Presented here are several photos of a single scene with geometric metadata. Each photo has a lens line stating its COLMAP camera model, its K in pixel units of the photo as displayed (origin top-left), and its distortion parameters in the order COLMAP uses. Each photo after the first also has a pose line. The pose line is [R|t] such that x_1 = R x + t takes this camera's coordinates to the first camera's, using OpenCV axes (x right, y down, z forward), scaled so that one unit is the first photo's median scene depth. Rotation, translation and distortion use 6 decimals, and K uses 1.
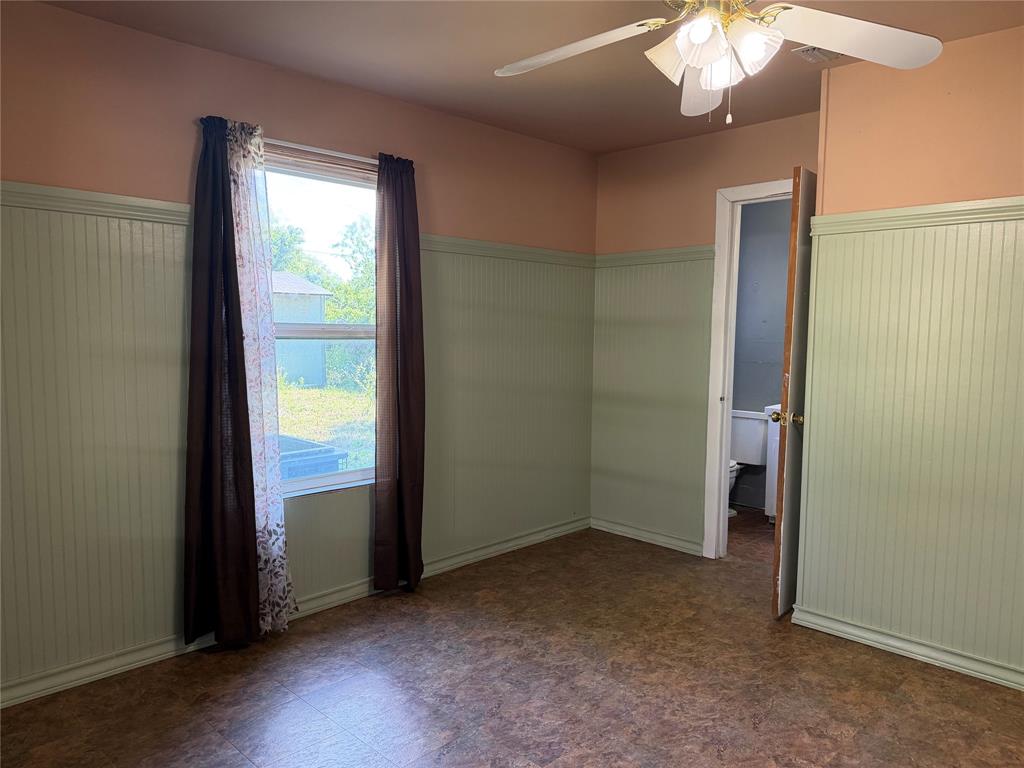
lens RADIAL K [[729.2, 0, 512.0], [0, 729.2, 384.0], [0, 0, 1]] dist [-0.004296, -0.005794]
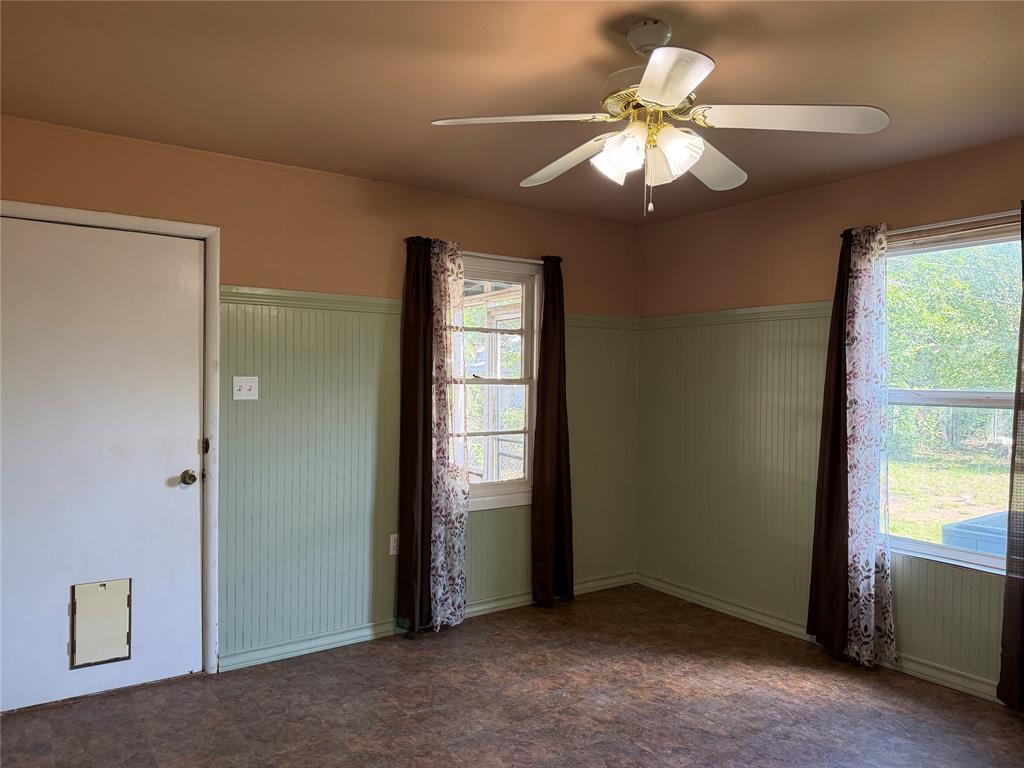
lens RADIAL K [[729.2, 0, 512.0], [0, 729.2, 384.0], [0, 0, 1]] dist [-0.004296, -0.005794]
pose [[-0.186557, -0.001250, -0.982443, 0.883603], [-0.090686, 0.995752, 0.015954, -0.060158], [0.978250, 0.092070, -0.185878, 0.637505]]
